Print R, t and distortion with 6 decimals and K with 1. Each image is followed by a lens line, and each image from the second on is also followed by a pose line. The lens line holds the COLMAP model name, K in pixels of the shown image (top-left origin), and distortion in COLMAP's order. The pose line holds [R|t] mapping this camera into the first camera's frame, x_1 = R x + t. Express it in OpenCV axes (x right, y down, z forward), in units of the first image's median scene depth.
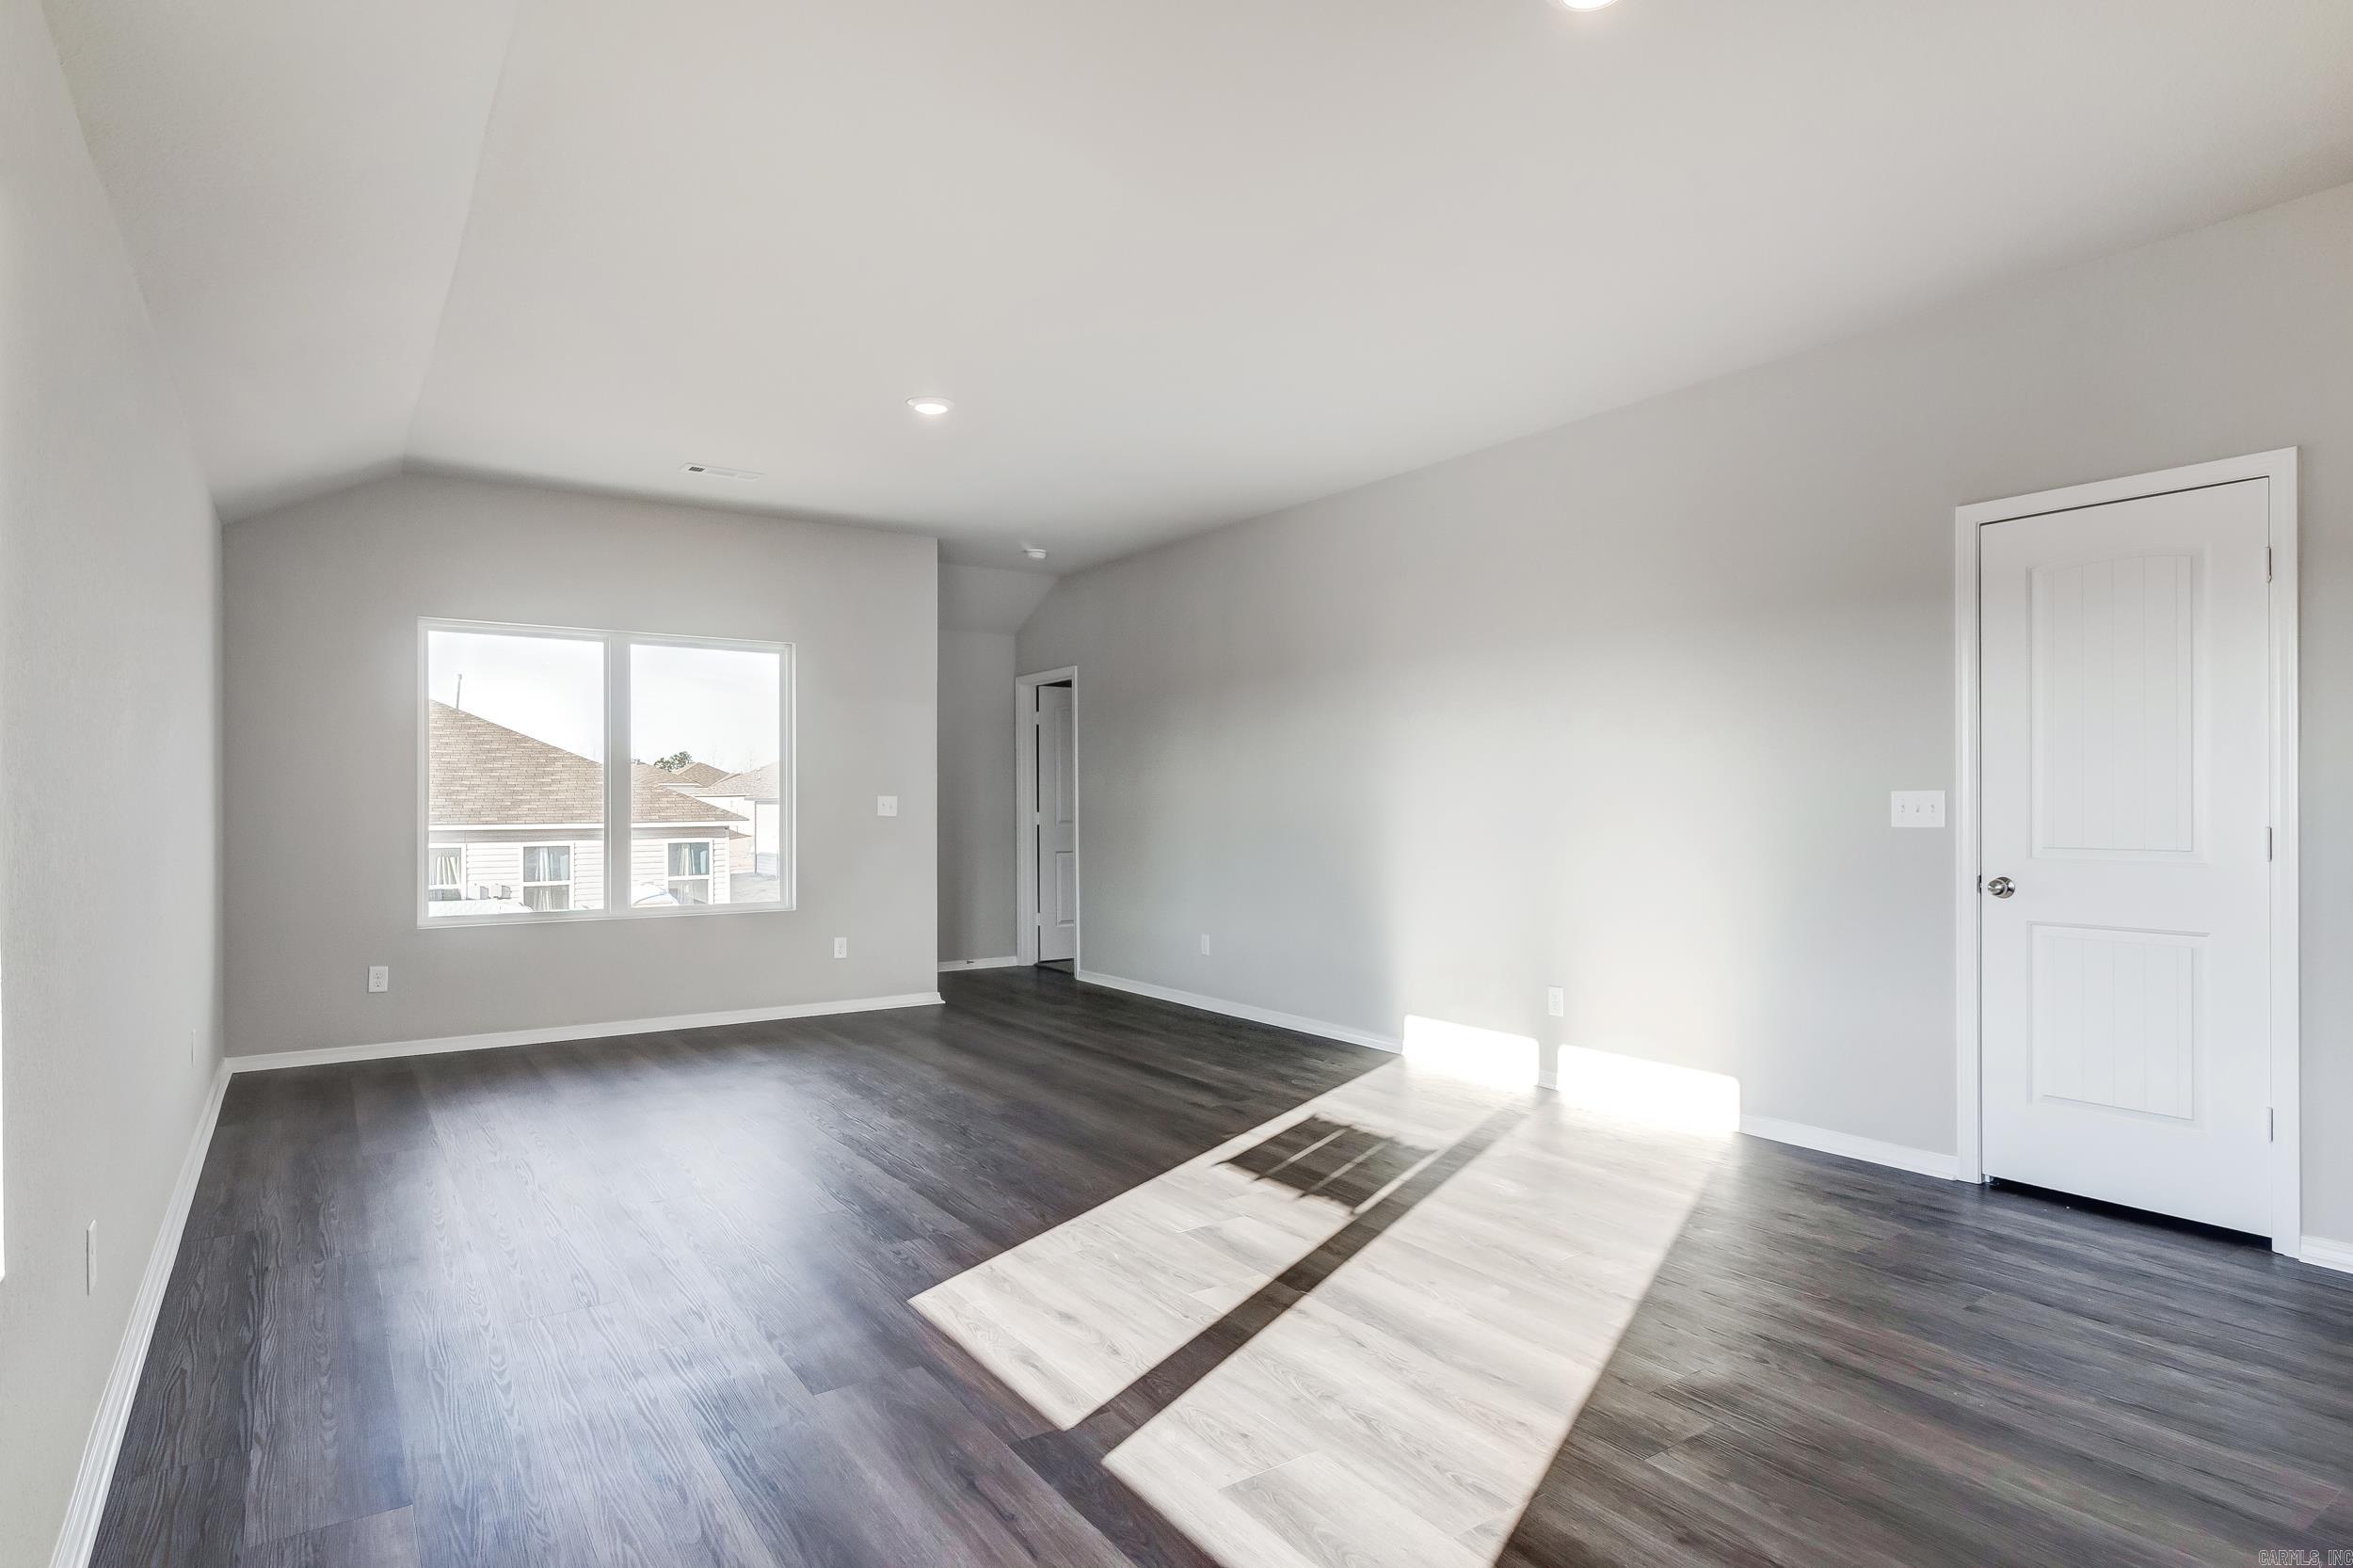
lens RADIAL K [[1252.9, 0, 1210.9], [0, 1252.9, 797.9], [0, 0, 1]] dist [-0.004829, 0.002986]
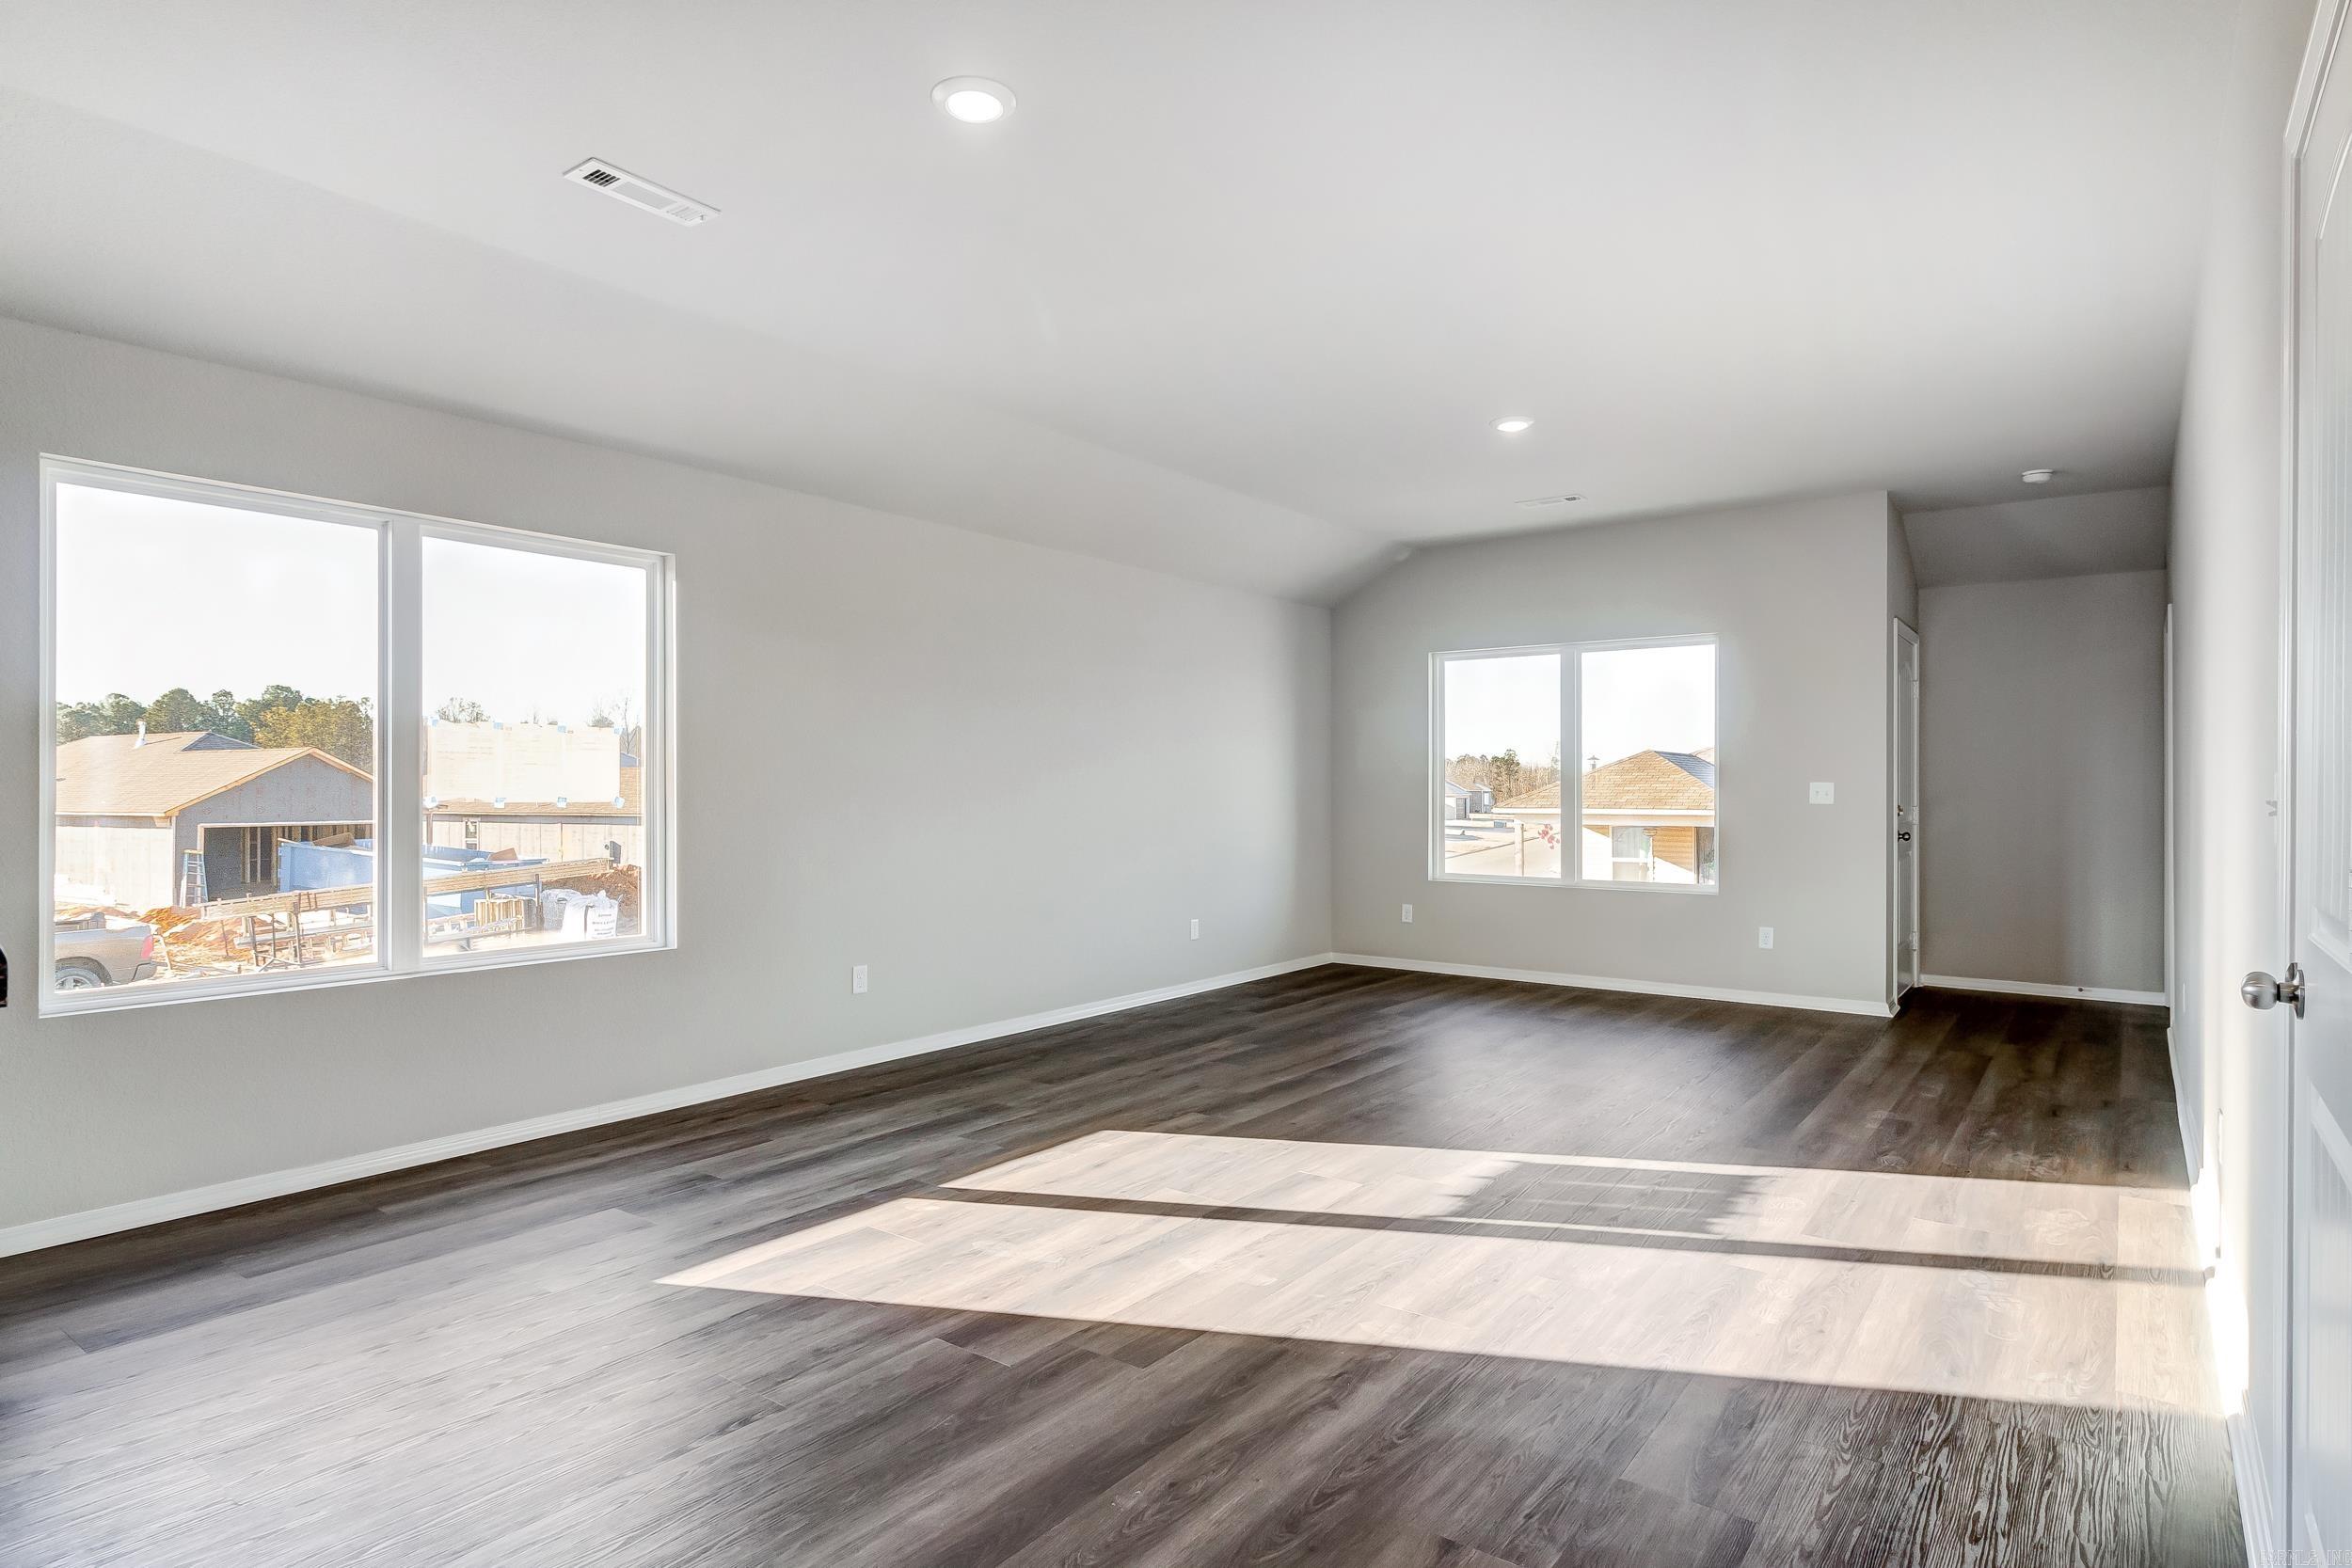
lens RADIAL K [[1252.3, 0, 1197.5], [0, 1252.3, 789.7], [0, 0, 1]] dist [-0.004829, 0.002986]
pose [[0.325968, 0.002646, -0.945377, 0.882296], [0.001969, 0.999992, 0.003478, -0.000045], [0.945379, -0.002995, 0.325960, 0.478161]]
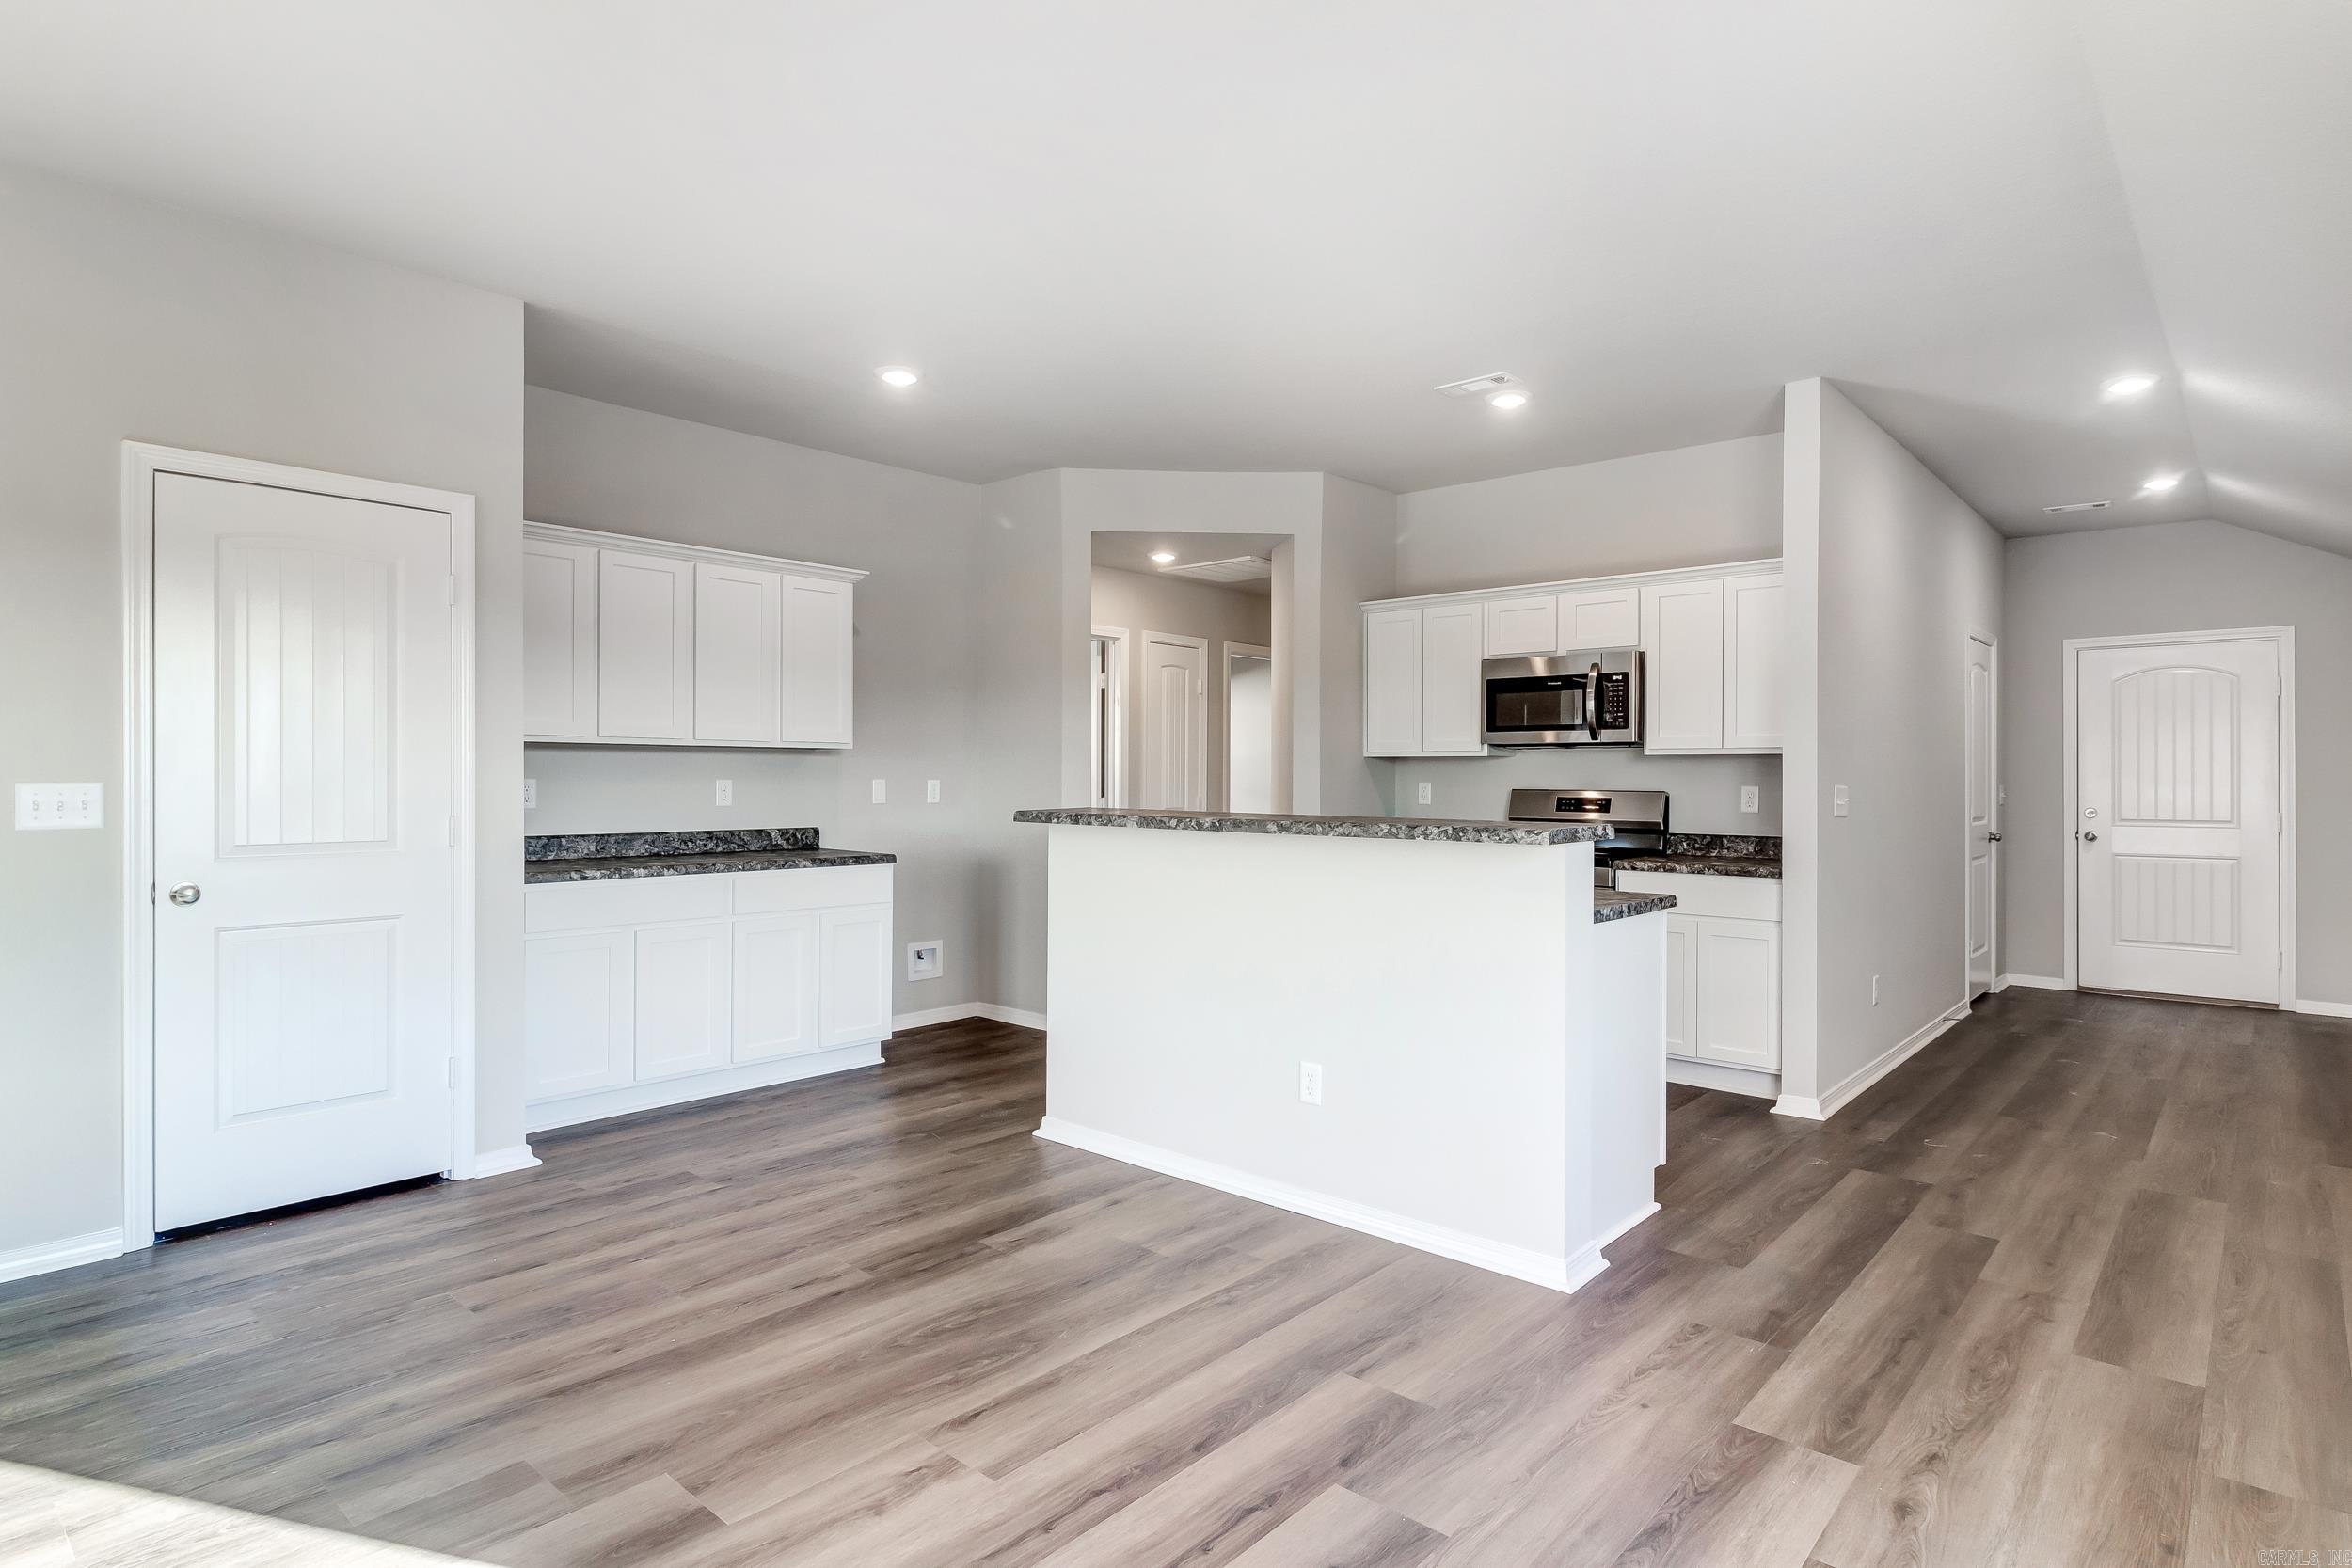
lens RADIAL K [[1252.3, 0, 1160.4], [0, 1252.3, 765.9], [0, 0, 1]] dist [-0.004829, 0.002986]
pose [[-0.215937, 0.007705, 0.976377, -0.355771], [-0.007425, 0.999927, -0.009533, -0.014089], [-0.976379, -0.009309, -0.215864, 0.503494]]
